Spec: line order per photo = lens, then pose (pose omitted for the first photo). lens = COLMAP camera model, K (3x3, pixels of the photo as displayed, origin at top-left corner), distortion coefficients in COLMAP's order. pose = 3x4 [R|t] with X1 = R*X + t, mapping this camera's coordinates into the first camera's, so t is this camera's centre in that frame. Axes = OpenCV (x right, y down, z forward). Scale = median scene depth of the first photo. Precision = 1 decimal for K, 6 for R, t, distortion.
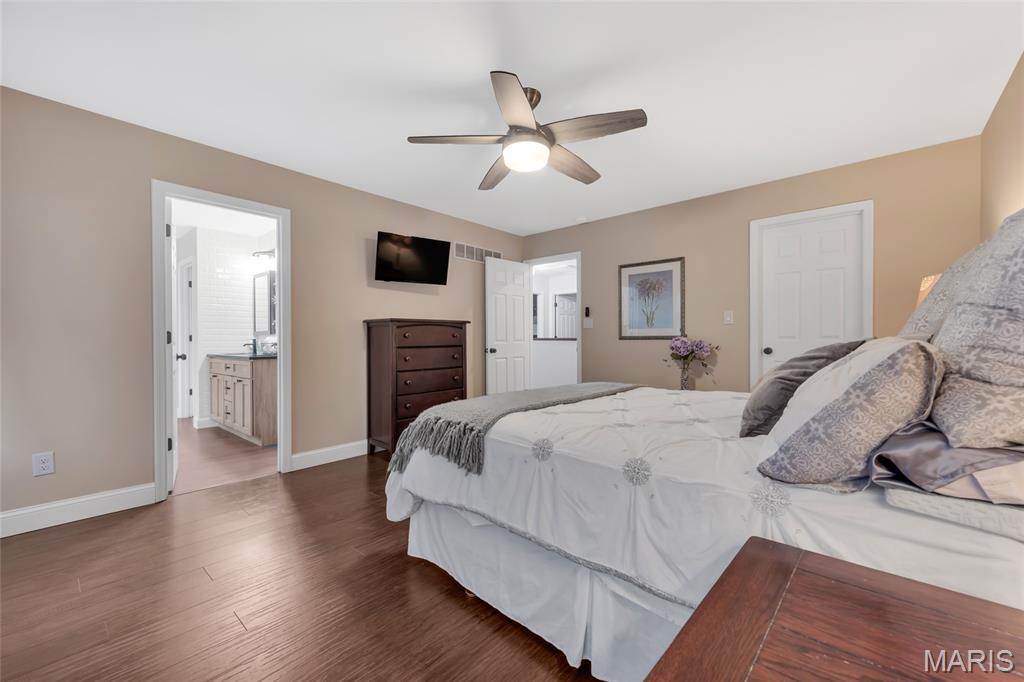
lens RADIAL K [[400.6, 0, 506.8], [0, 400.6, 343.3], [0, 0, 1]] dist [0.000763, -0.000042]
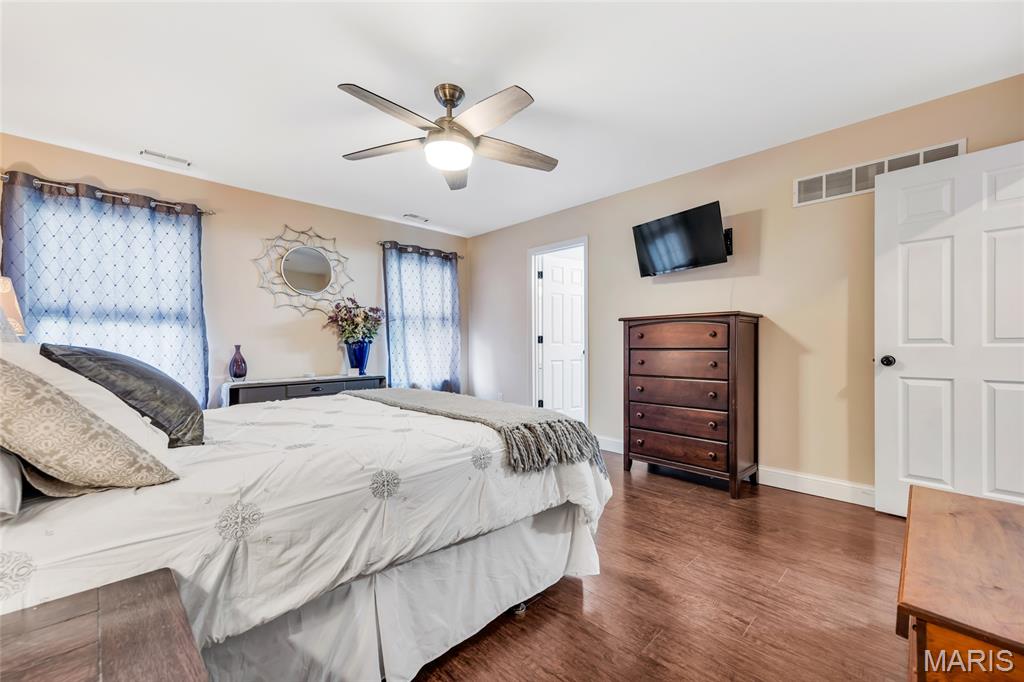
lens RADIAL K [[409.8, 0, 517.0], [0, 409.8, 337.5], [0, 0, 1]] dist [0.006655, -0.000312]
pose [[-0.060339, 0.006672, -0.998156, 0.649567], [0.003533, 0.999973, 0.006471, -0.019959], [0.998172, -0.003136, -0.060361, 0.741000]]
